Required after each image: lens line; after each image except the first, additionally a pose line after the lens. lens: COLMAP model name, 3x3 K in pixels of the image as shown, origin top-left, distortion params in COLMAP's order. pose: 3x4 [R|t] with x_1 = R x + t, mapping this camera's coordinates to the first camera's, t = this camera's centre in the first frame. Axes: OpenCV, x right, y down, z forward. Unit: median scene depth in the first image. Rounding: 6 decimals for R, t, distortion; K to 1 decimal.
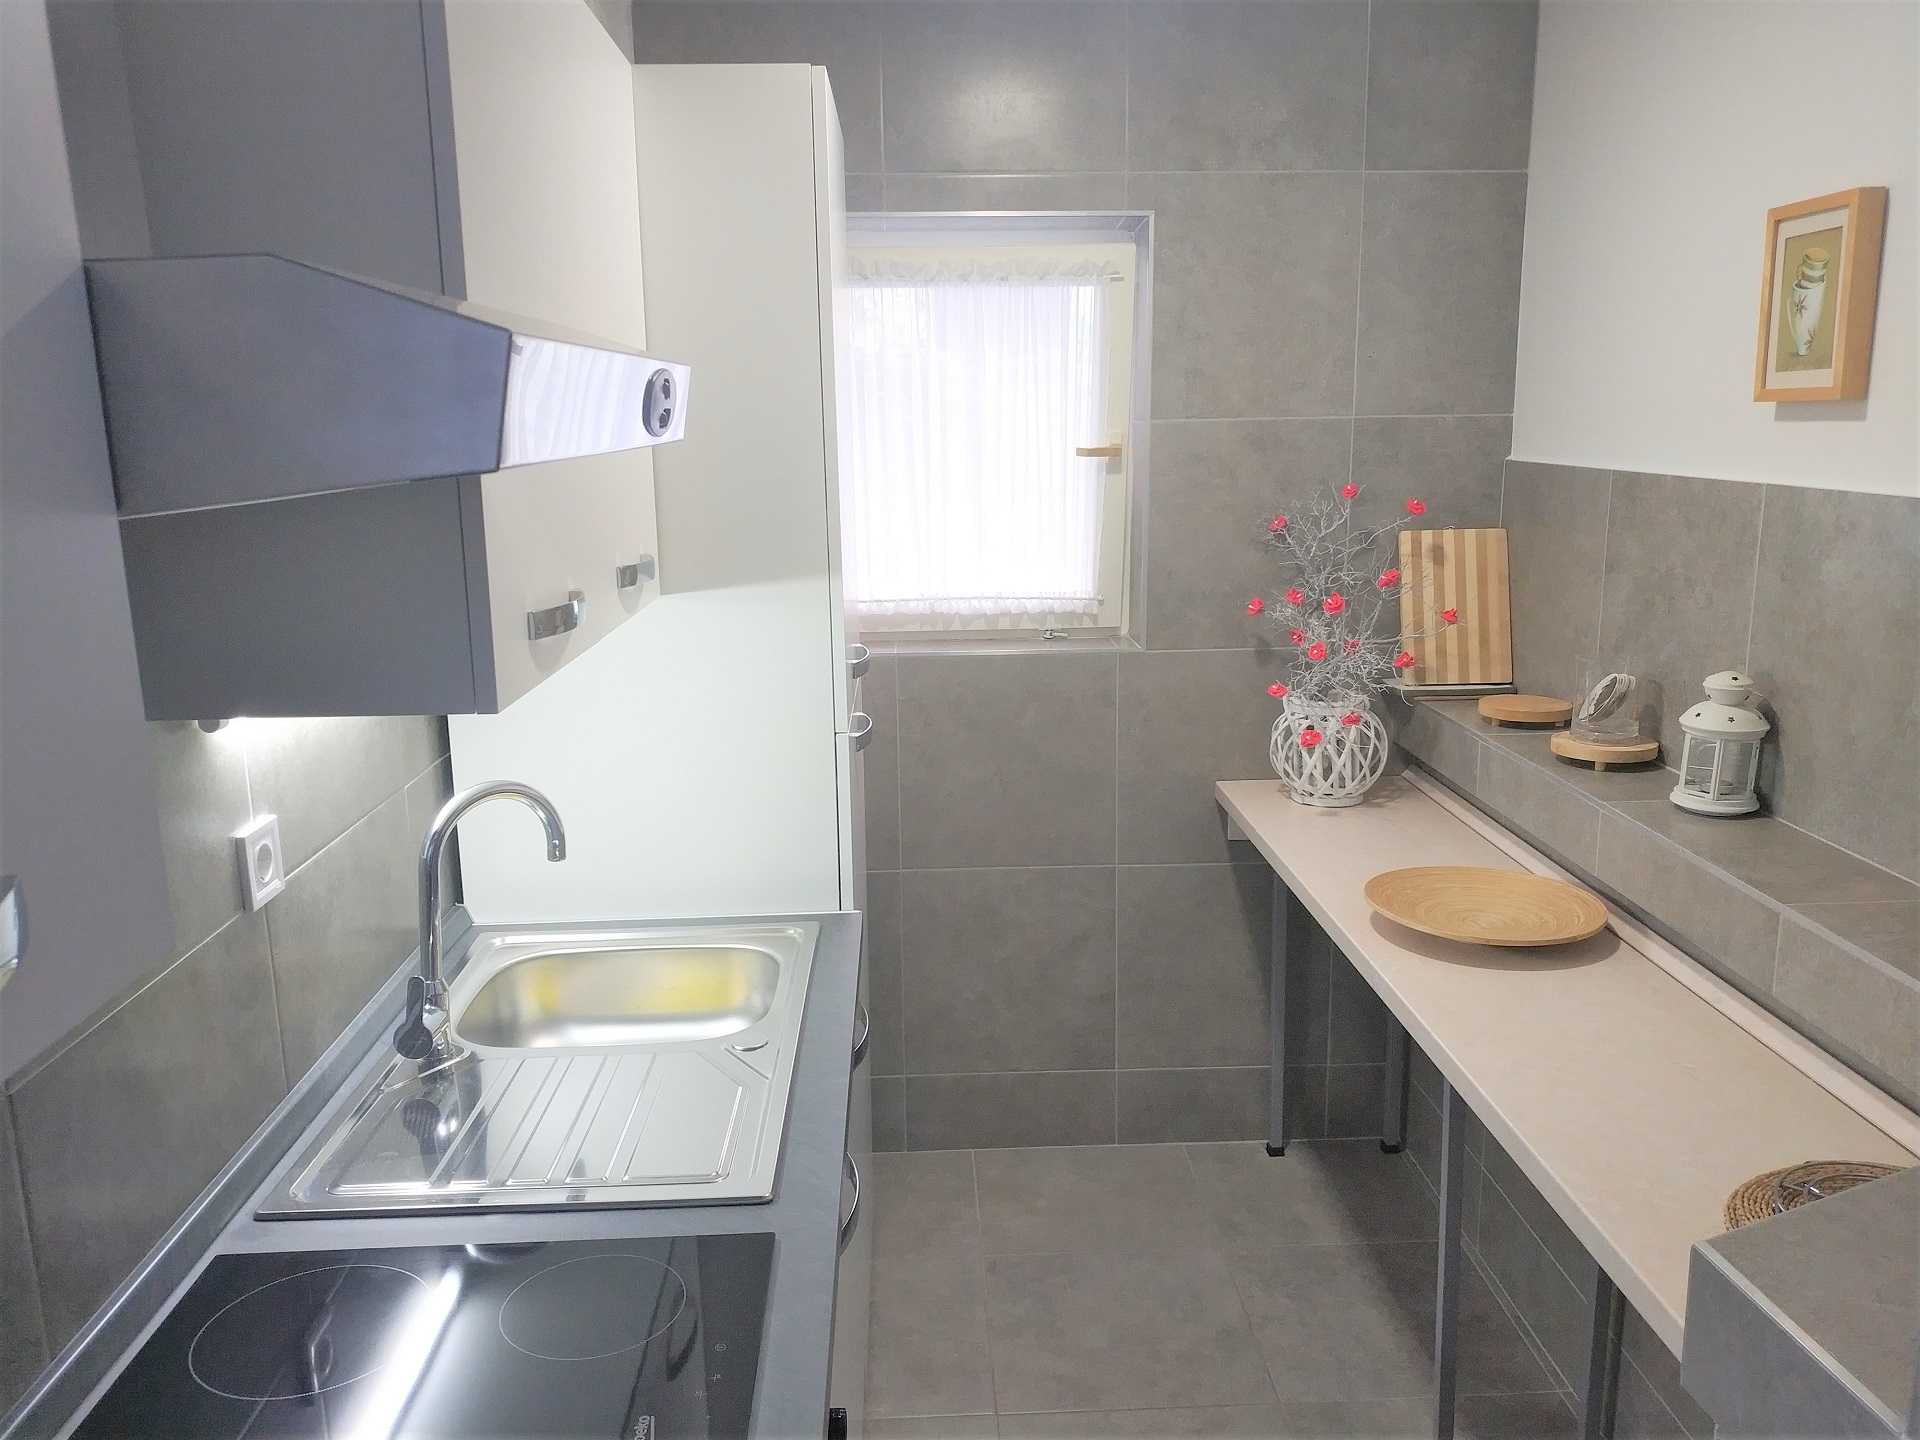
lens RADIAL K [[1447.3, 0, 923.7], [0, 1447.3, 744.8], [0, 0, 1]] dist [0.058912, -0.004027]
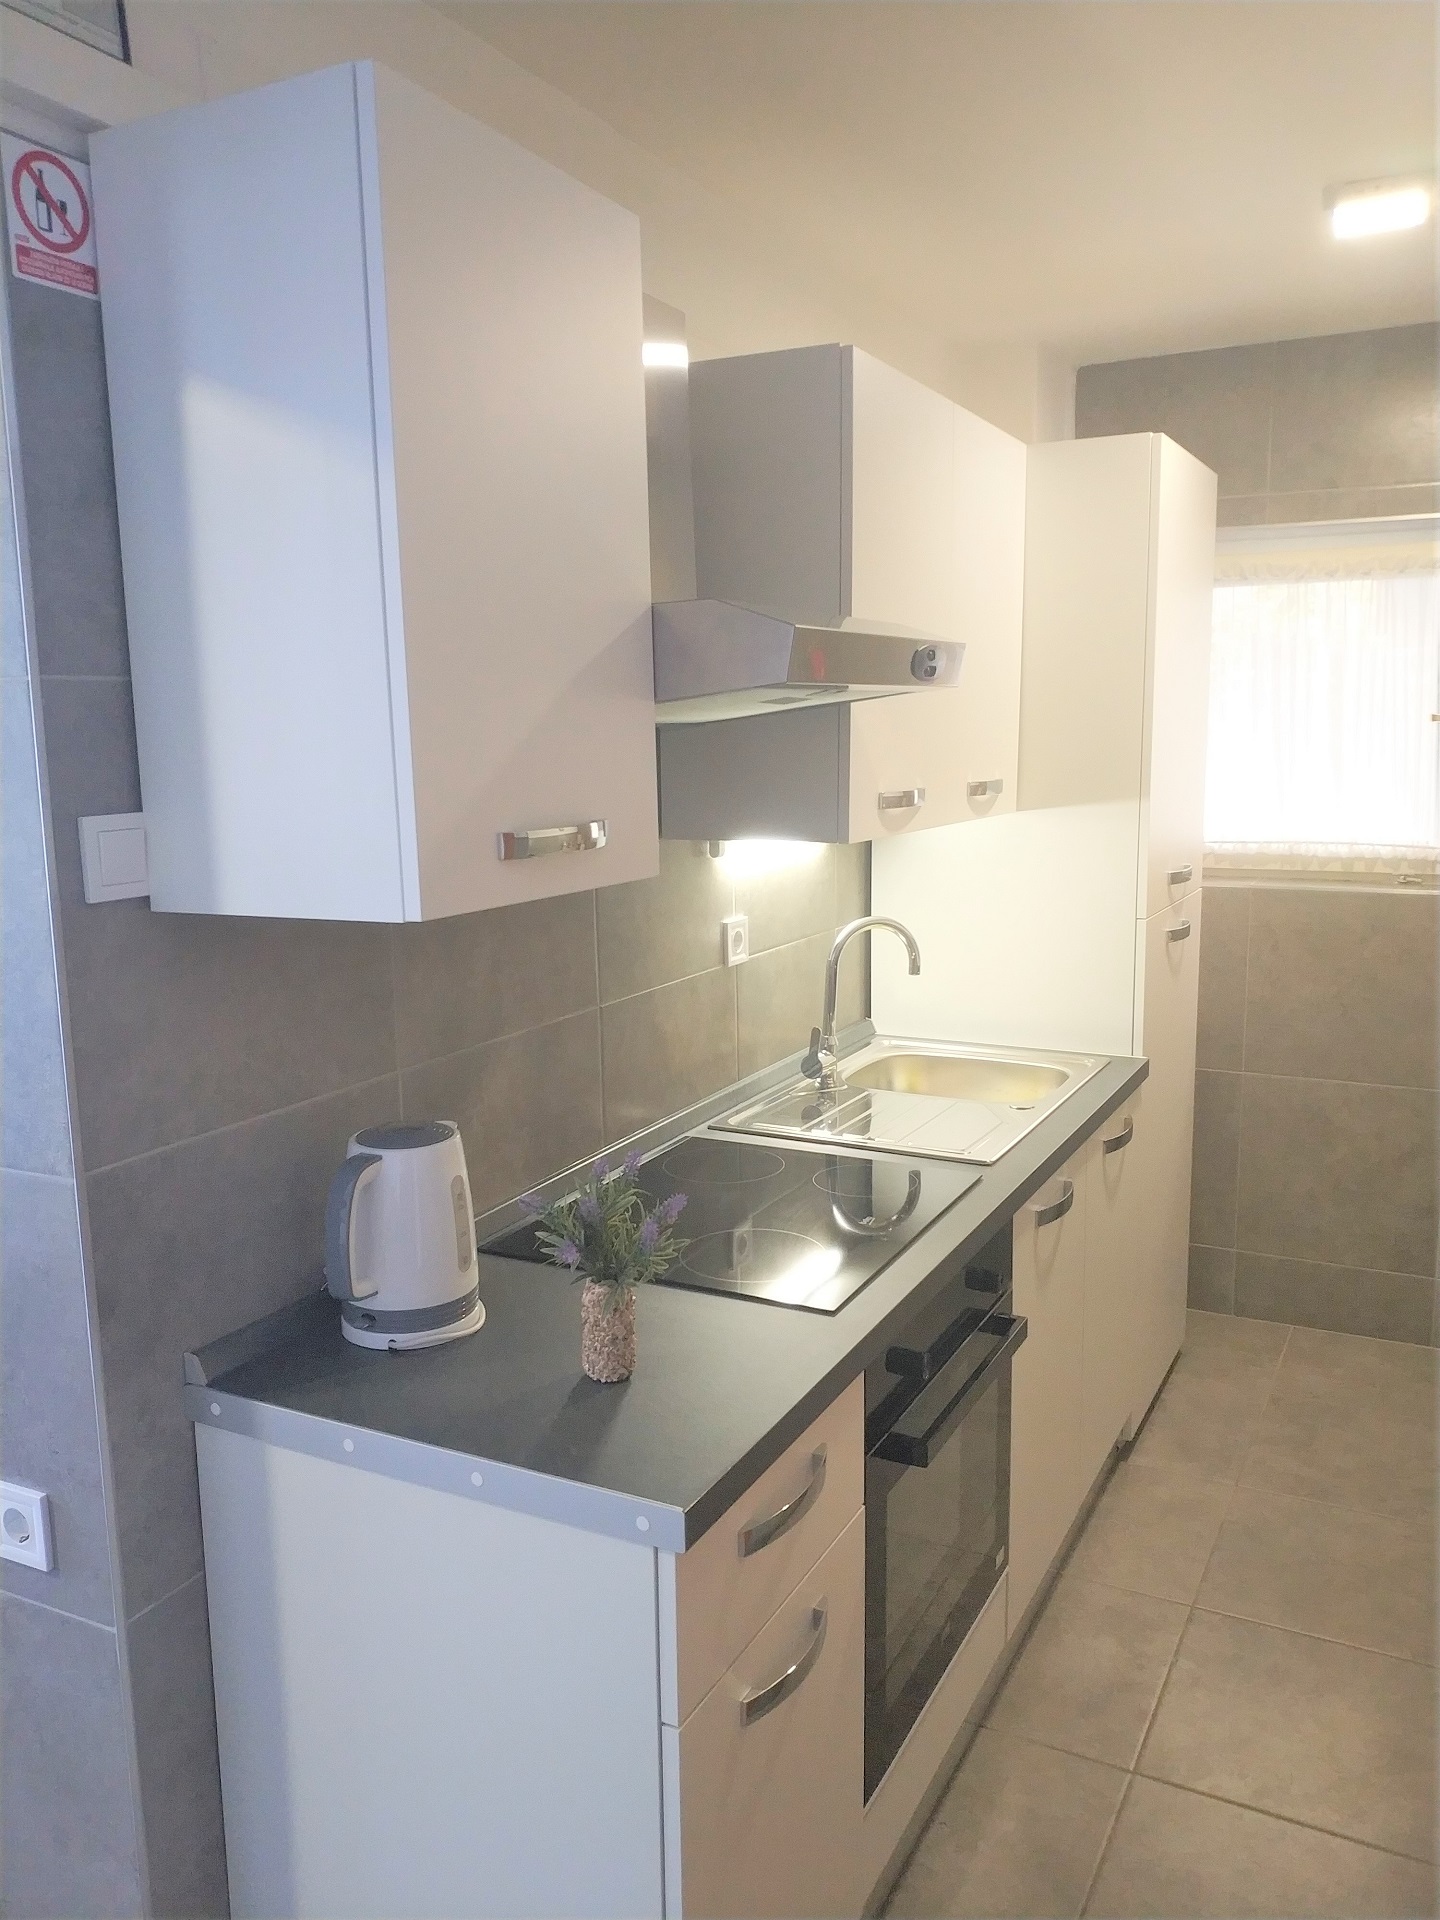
lens RADIAL K [[1476.8, 0, 710.1], [0, 1476.8, 956.4], [0, 0, 1]] dist [-0.000772, -0.005754]
pose [[0.872722, 0.079515, -0.481699, 0.187339], [-0.105903, 0.993988, -0.027789, 0.078284], [0.476594, 0.075265, 0.875896, -0.278501]]
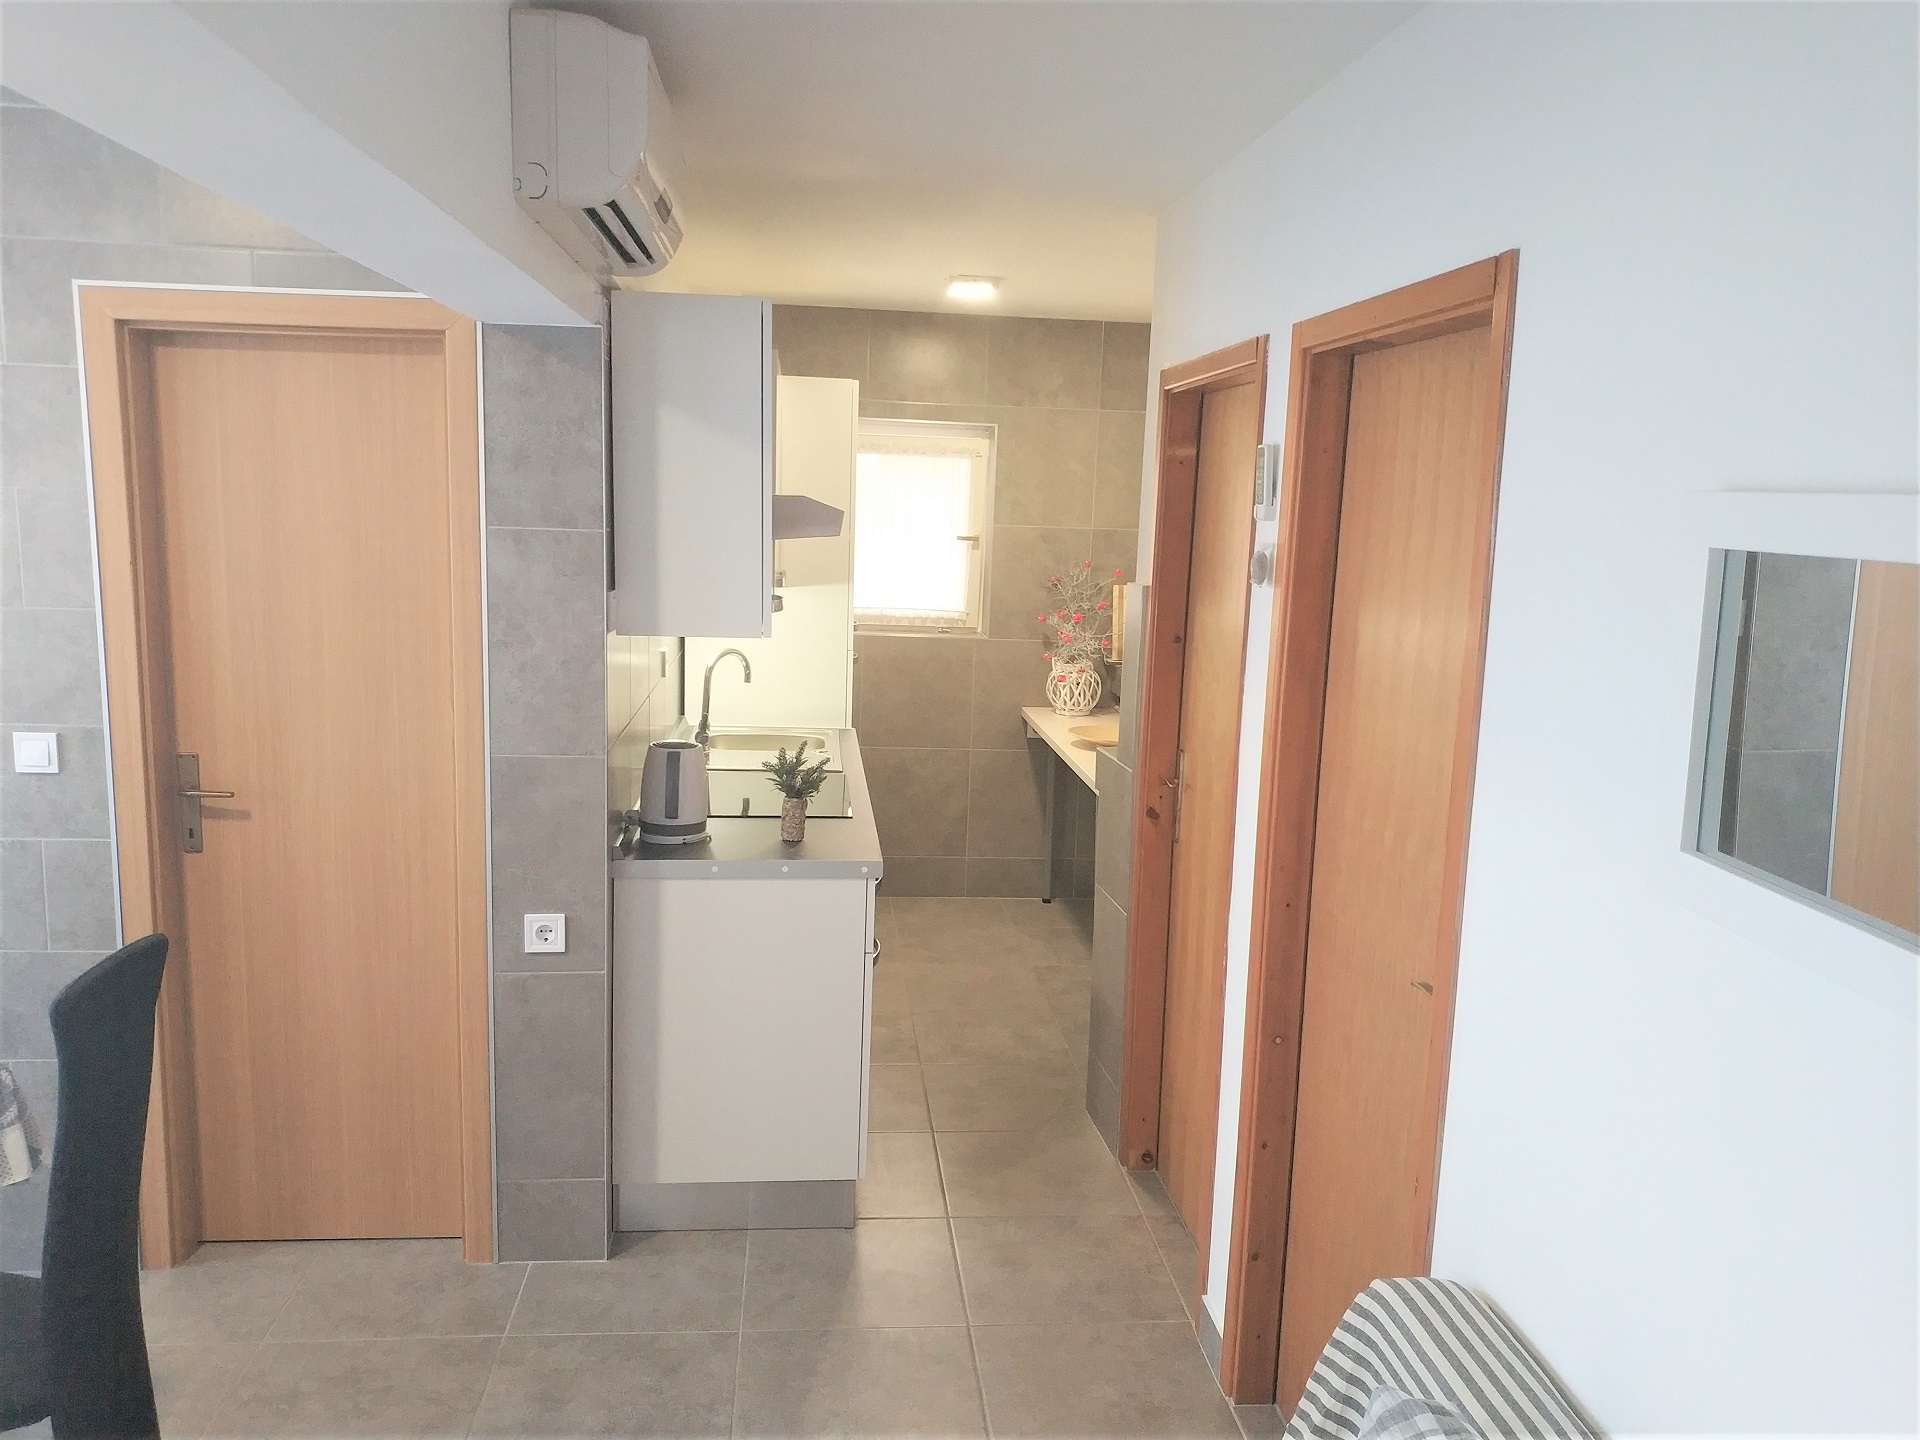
lens RADIAL K [[1476.8, 0, 955.2], [0, 1476.8, 751.3], [0, 0, 1]] dist [-0.000772, -0.005754]
pose [[0.995248, 0.040228, 0.088679, -0.067957], [-0.035664, 0.997986, -0.052464, 0.204467], [-0.090611, 0.049052, 0.994678, -1.038379]]
